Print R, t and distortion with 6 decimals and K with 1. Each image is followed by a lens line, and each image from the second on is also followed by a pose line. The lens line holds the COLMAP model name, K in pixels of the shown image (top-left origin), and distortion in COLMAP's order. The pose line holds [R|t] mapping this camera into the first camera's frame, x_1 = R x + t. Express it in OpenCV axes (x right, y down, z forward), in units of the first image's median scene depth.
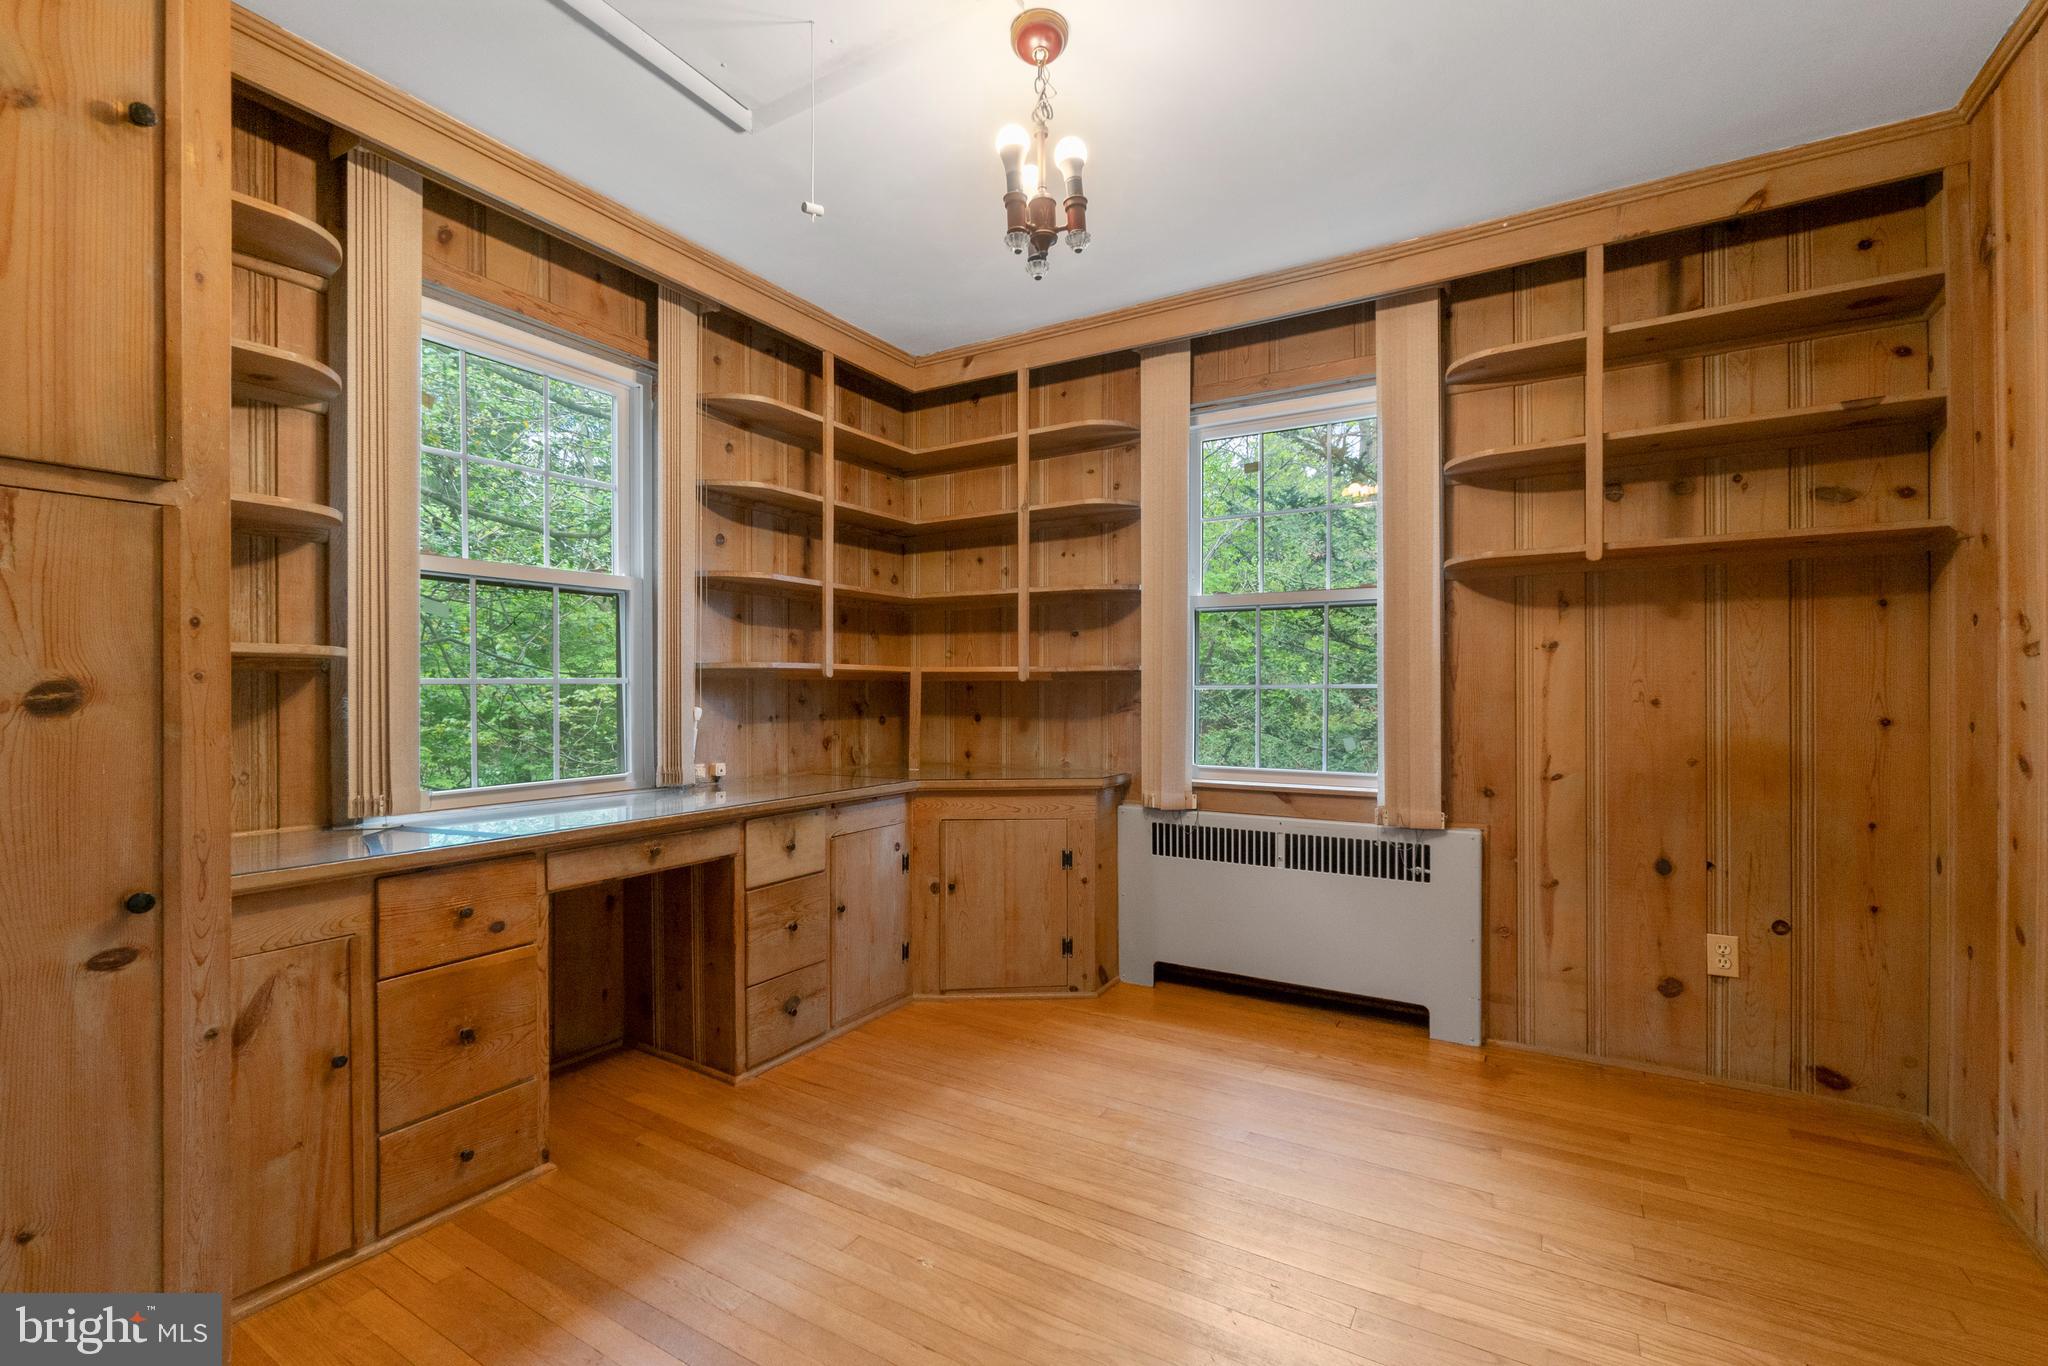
lens RADIAL K [[885.3, 0, 1018.8], [0, 885.3, 690.4], [0, 0, 1]] dist [-0.004511, -0.000527]
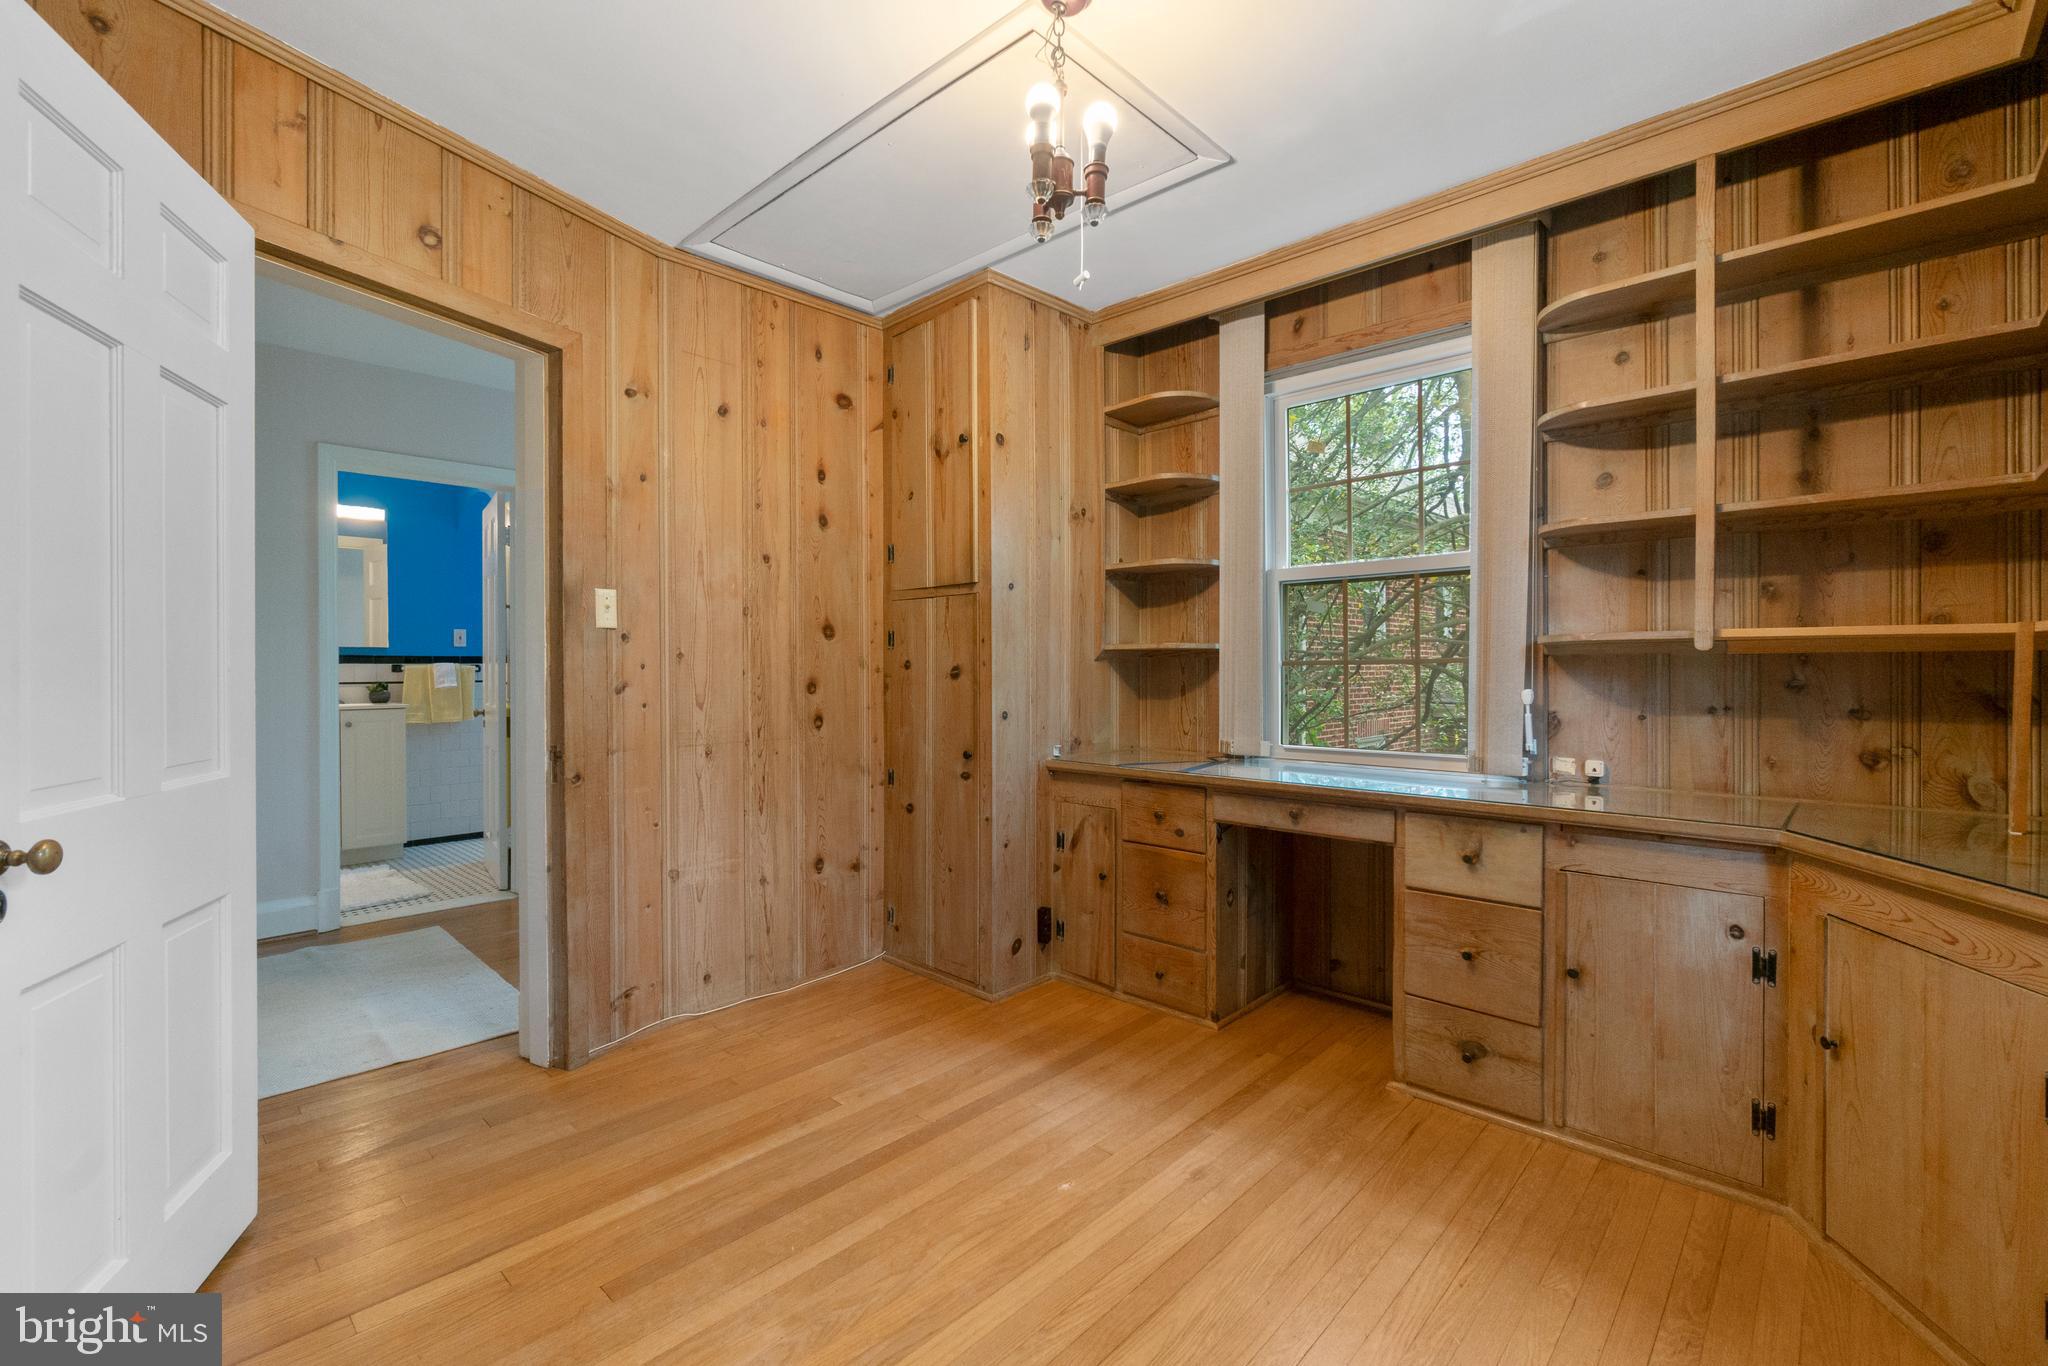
lens RADIAL K [[893.9, 0, 1022.6], [0, 893.9, 677.0], [0, 0, 1]] dist [-0.001757, -0.000480]
pose [[-0.214656, 0.011739, -0.976619, 0.739852], [0.001475, 0.999931, 0.011695, -0.004520], [0.976689, 0.001070, -0.214659, 0.879896]]
